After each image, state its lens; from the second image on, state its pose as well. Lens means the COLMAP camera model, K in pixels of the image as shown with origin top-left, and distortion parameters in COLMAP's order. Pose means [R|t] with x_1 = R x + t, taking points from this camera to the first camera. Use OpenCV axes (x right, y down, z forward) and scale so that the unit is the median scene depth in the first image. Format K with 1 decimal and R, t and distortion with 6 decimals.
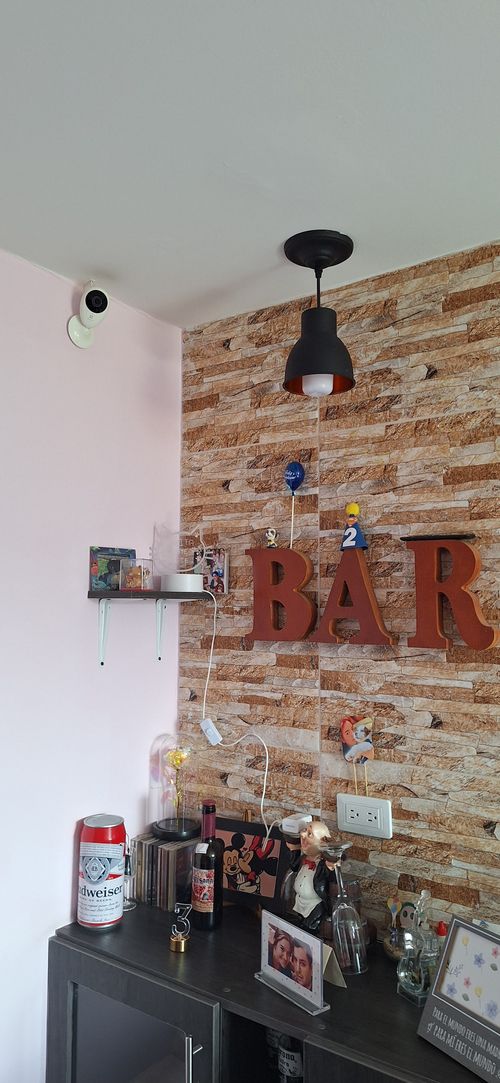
lens RADIAL K [[769.1, 0, 250.0], [0, 769.1, 541.5], [0, 0, 1]] dist [0.096166, -0.000777]
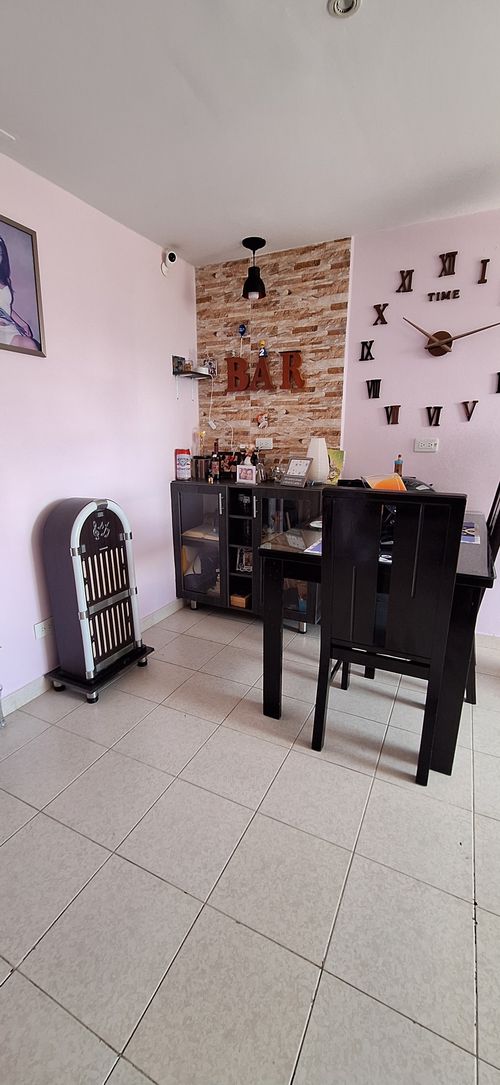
lens RADIAL K [[430.7, 0, 245.4], [0, 430.7, 549.2], [0, 0, 1]] dist [-0.001317, -0.000213]
pose [[0.984796, -0.052124, 0.165709, -0.245302], [-0.008096, 0.939114, 0.343511, 0.134241], [-0.173525, -0.339630, 0.924414, -0.789600]]
